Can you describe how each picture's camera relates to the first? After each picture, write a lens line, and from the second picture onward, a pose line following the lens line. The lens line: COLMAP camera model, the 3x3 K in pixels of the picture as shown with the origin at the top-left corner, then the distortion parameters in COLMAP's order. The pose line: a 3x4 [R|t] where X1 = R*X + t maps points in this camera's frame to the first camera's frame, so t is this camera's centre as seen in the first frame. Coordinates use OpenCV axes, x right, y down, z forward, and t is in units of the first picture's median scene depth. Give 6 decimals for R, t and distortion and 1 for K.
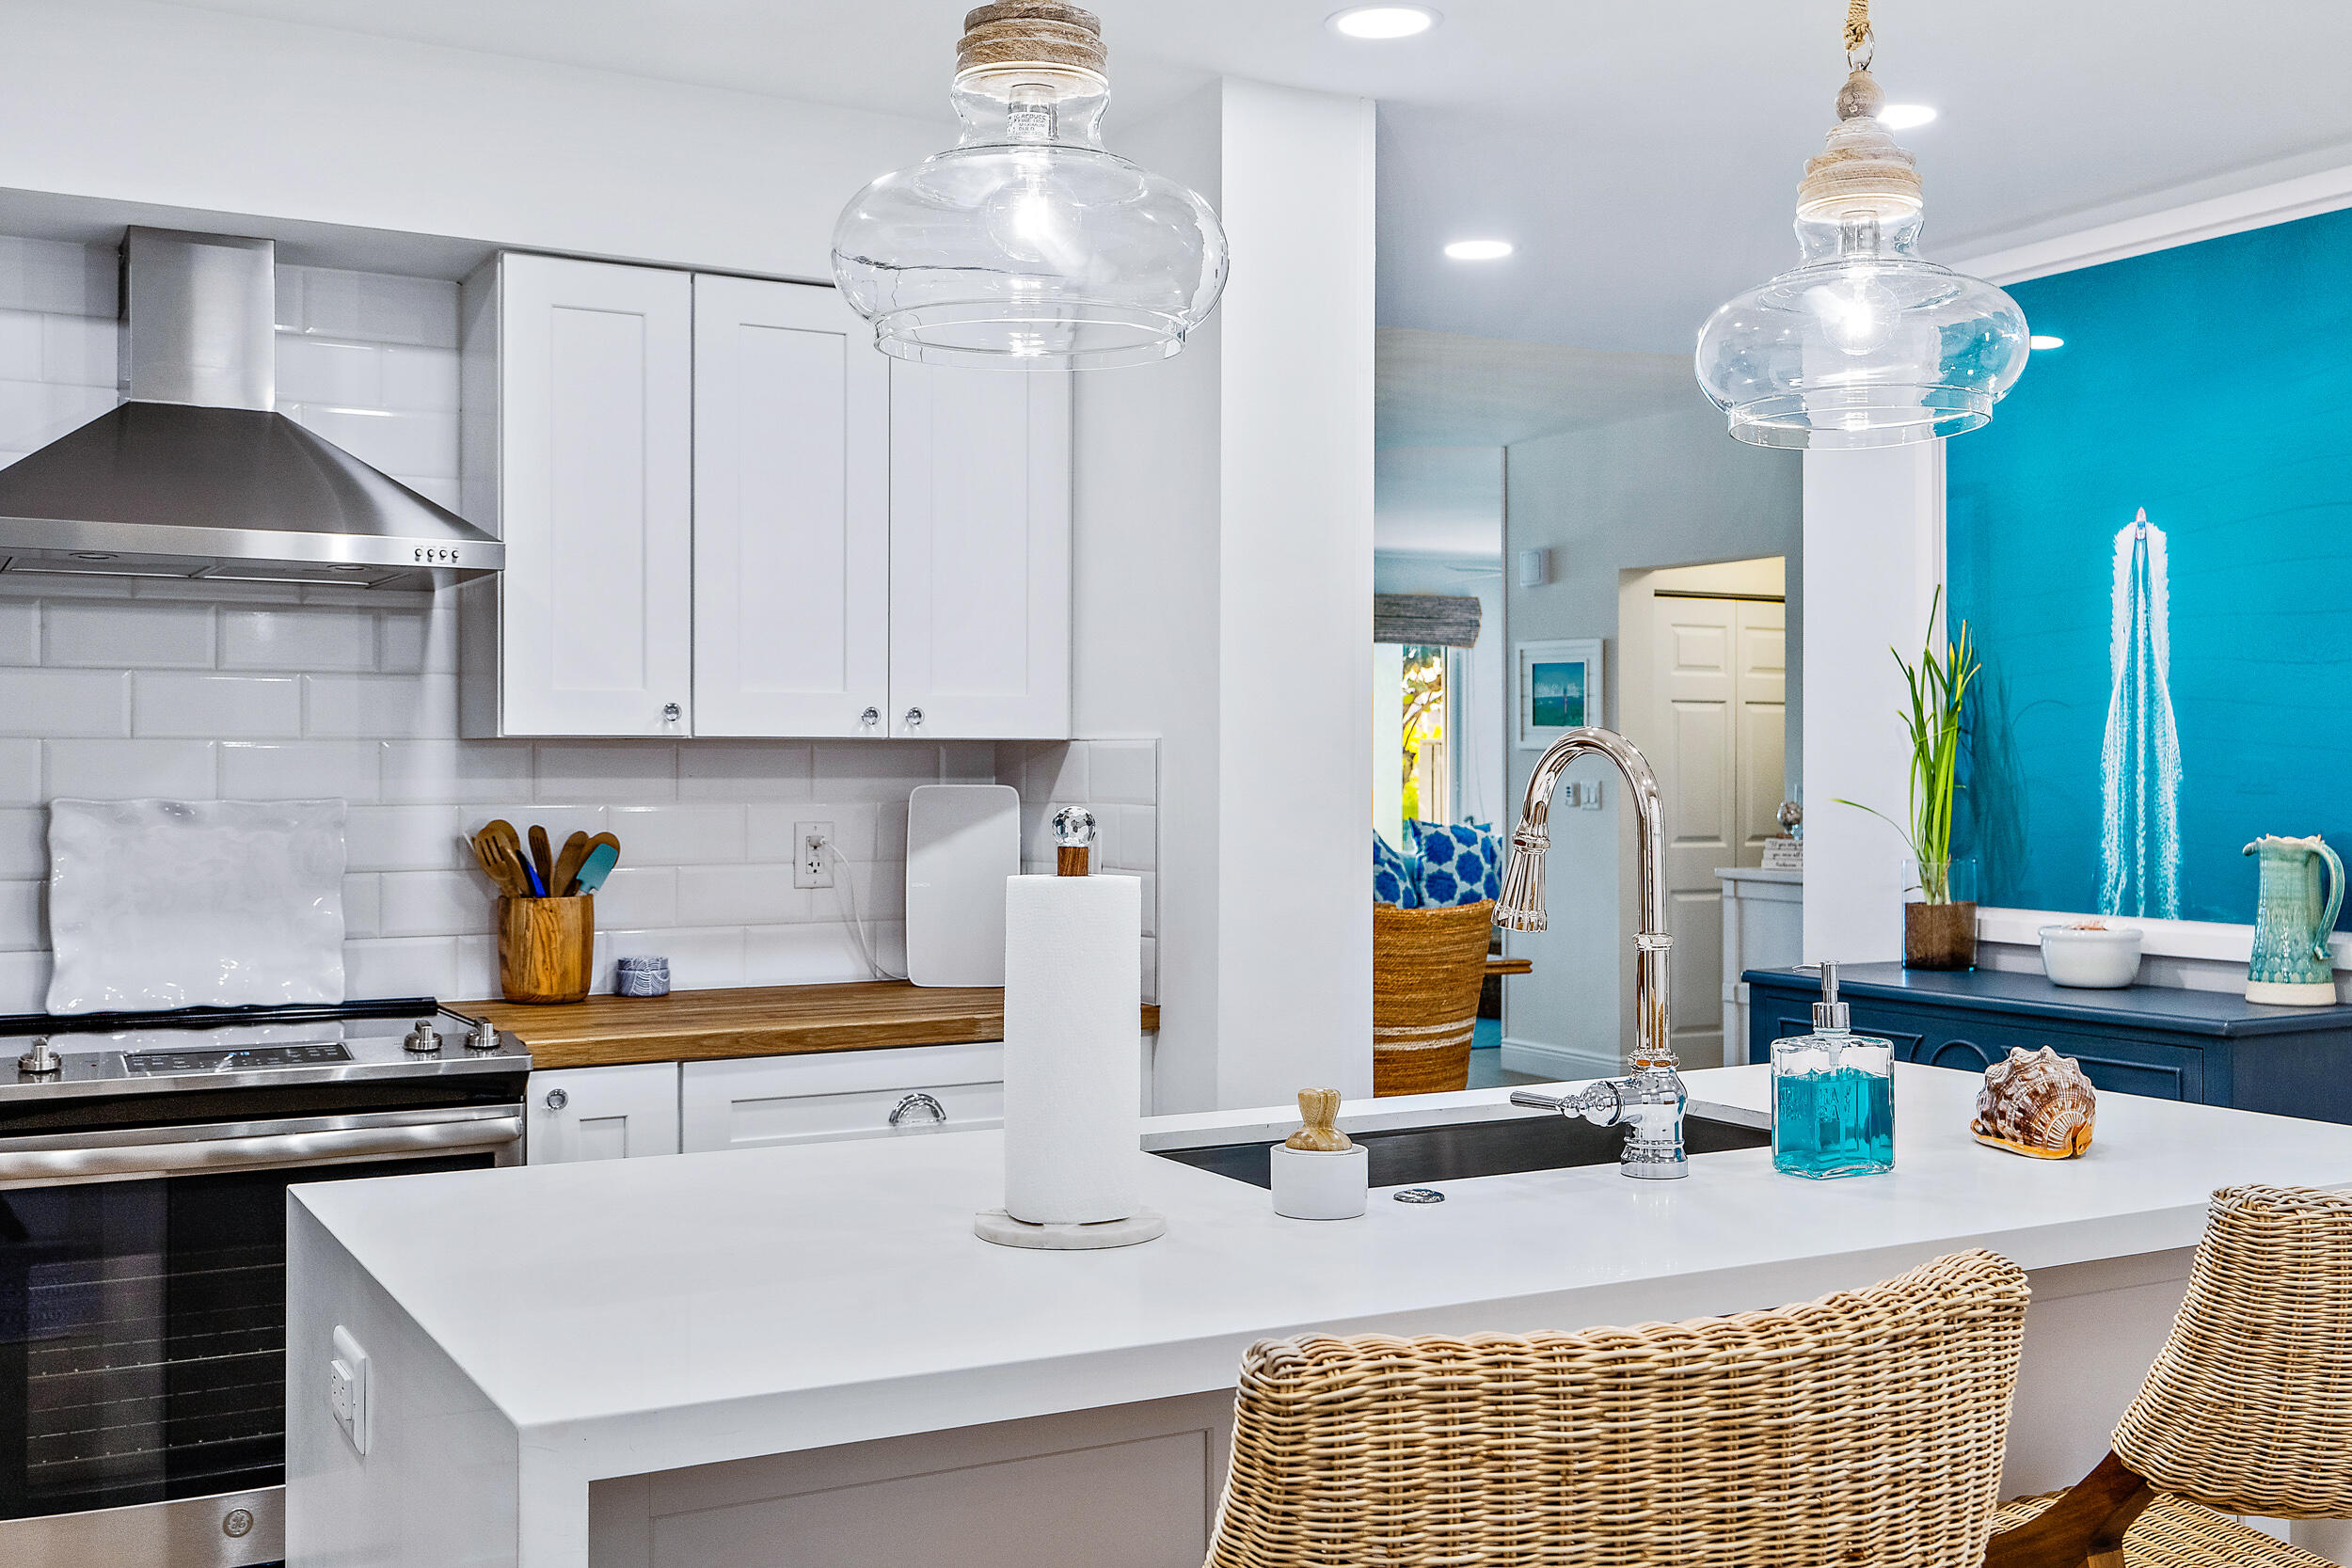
lens RADIAL K [[2290.6, 0, 1172.0], [0, 2290.6, 784.2], [0, 0, 1]] dist [0.014005, 0.000000]
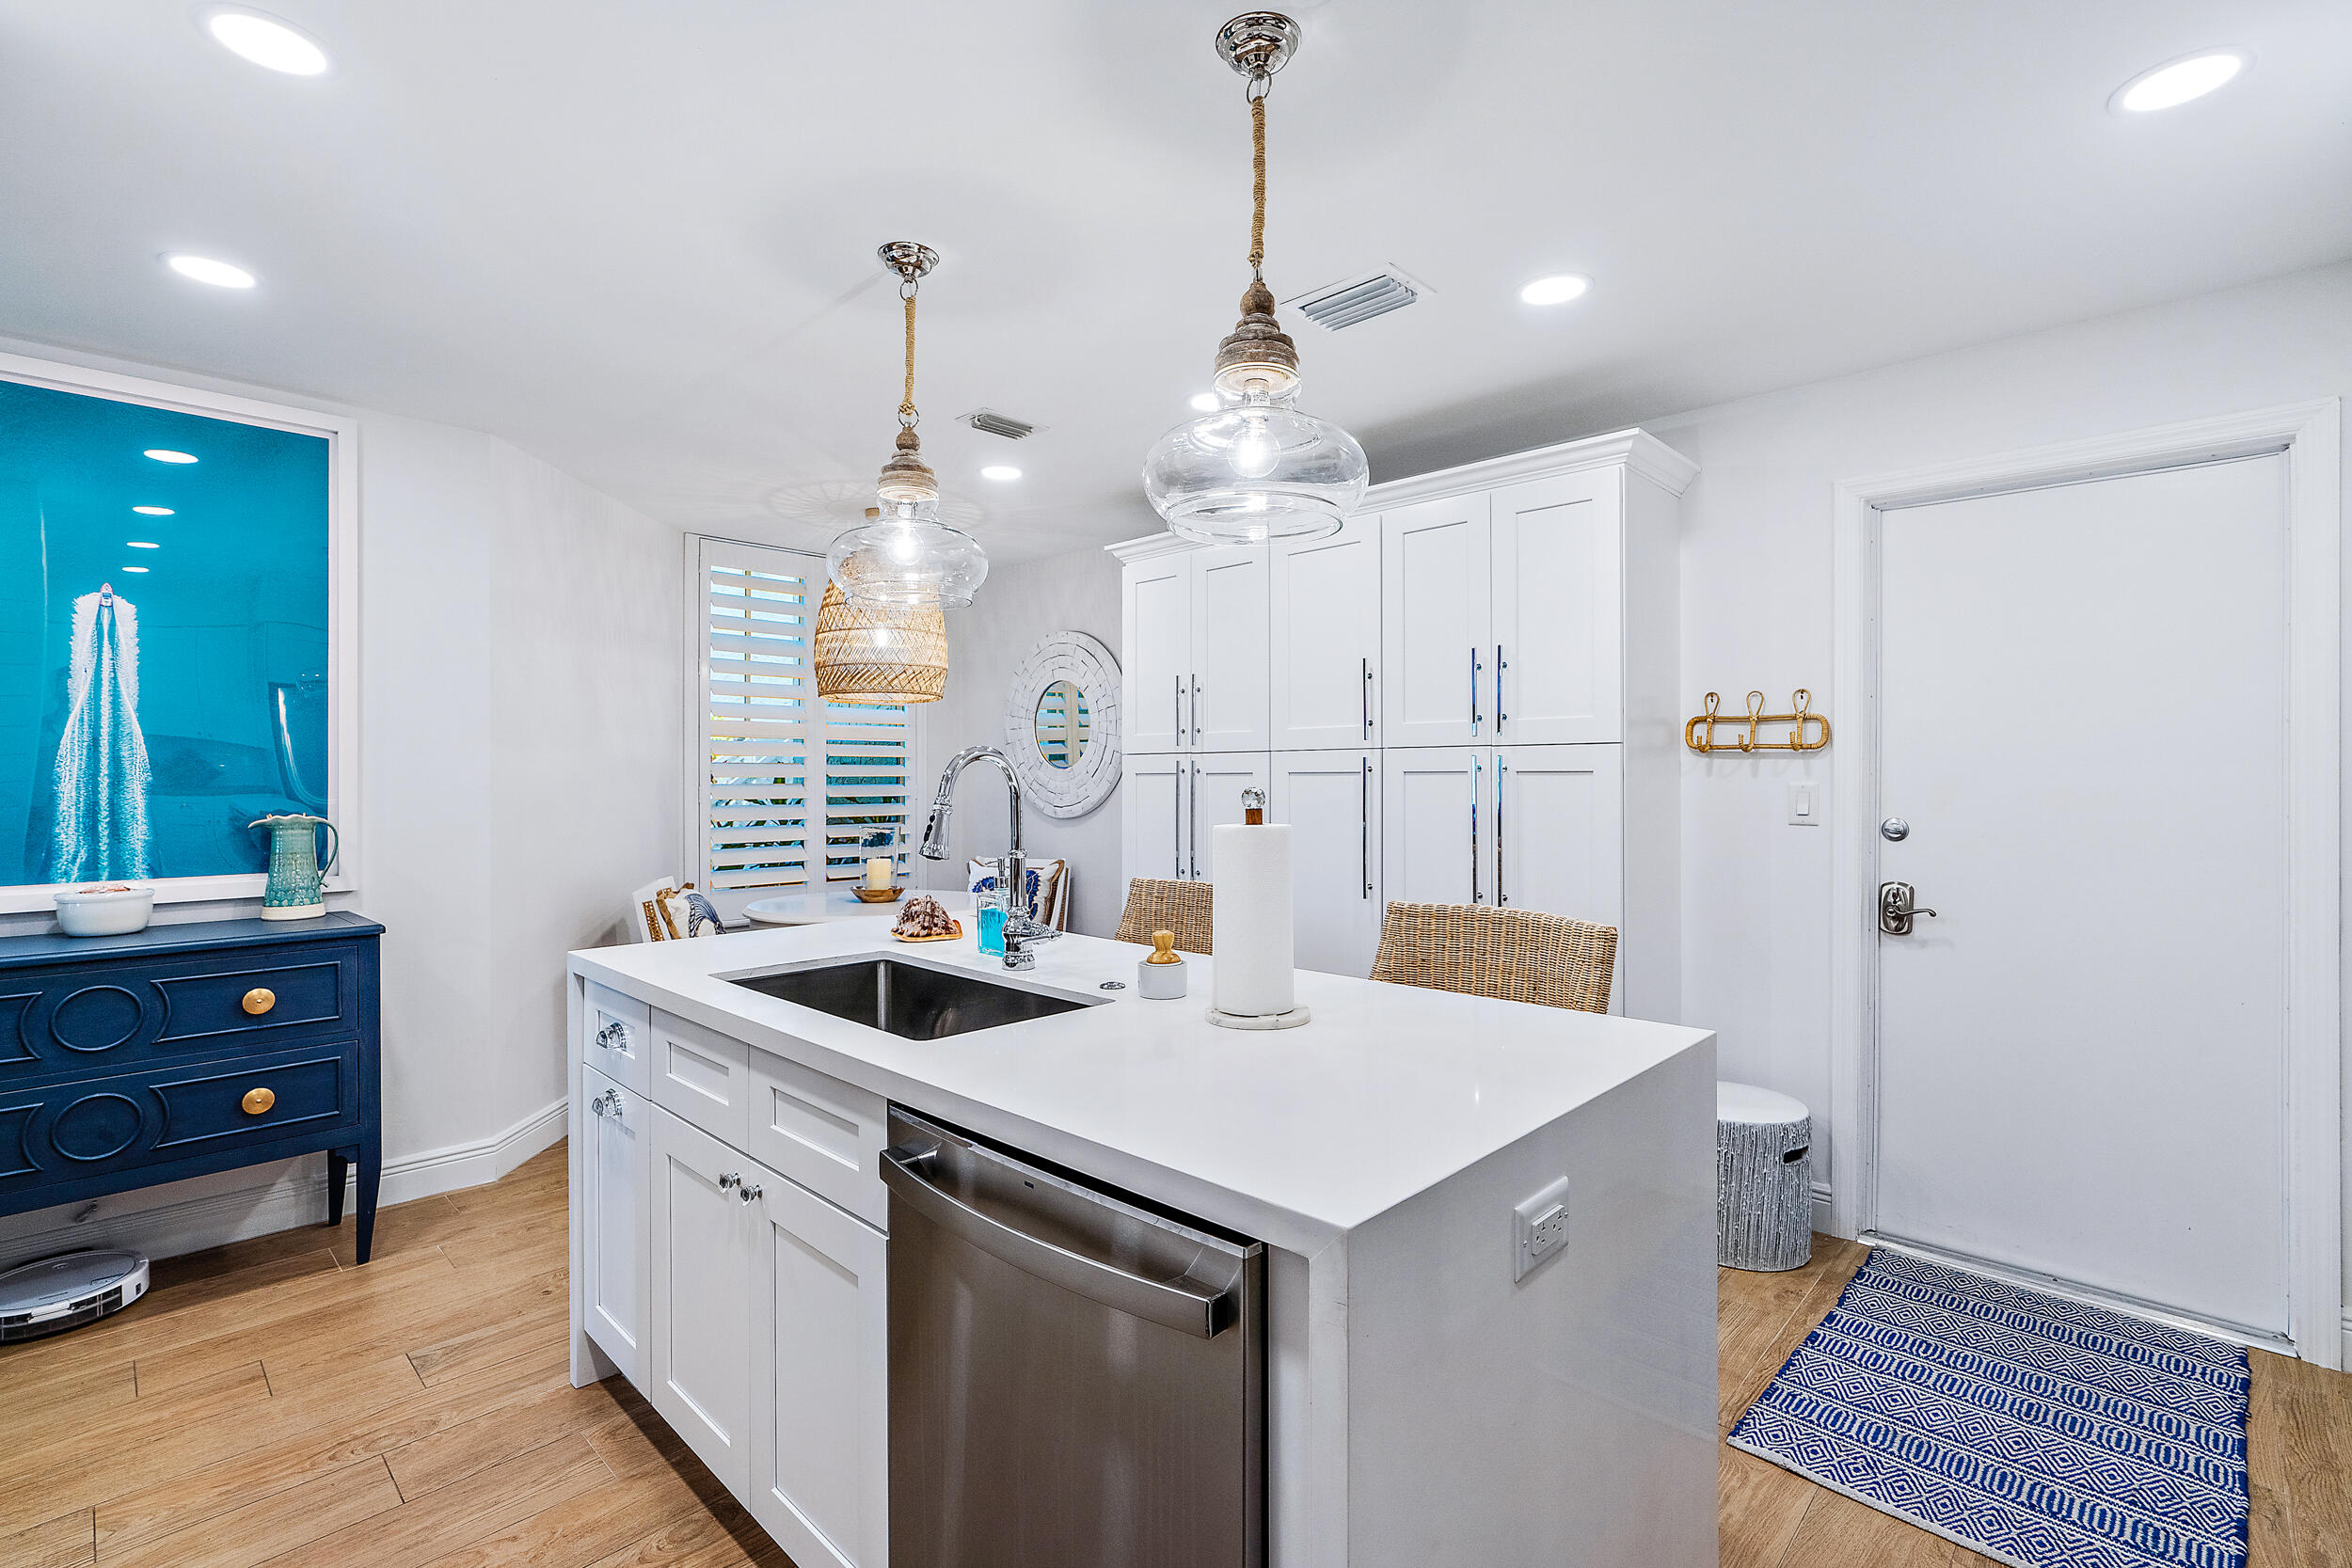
lens RADIAL K [[1075.4, 0, 1177.2], [0, 1075.4, 769.1], [0, 0, 1]] dist [-0.002328, 0.000607]
pose [[-0.289189, -0.007496, 0.957243, -0.379358], [-0.002426, 0.999972, 0.007098, -0.015038], [-0.957269, -0.000269, -0.289199, 0.571630]]
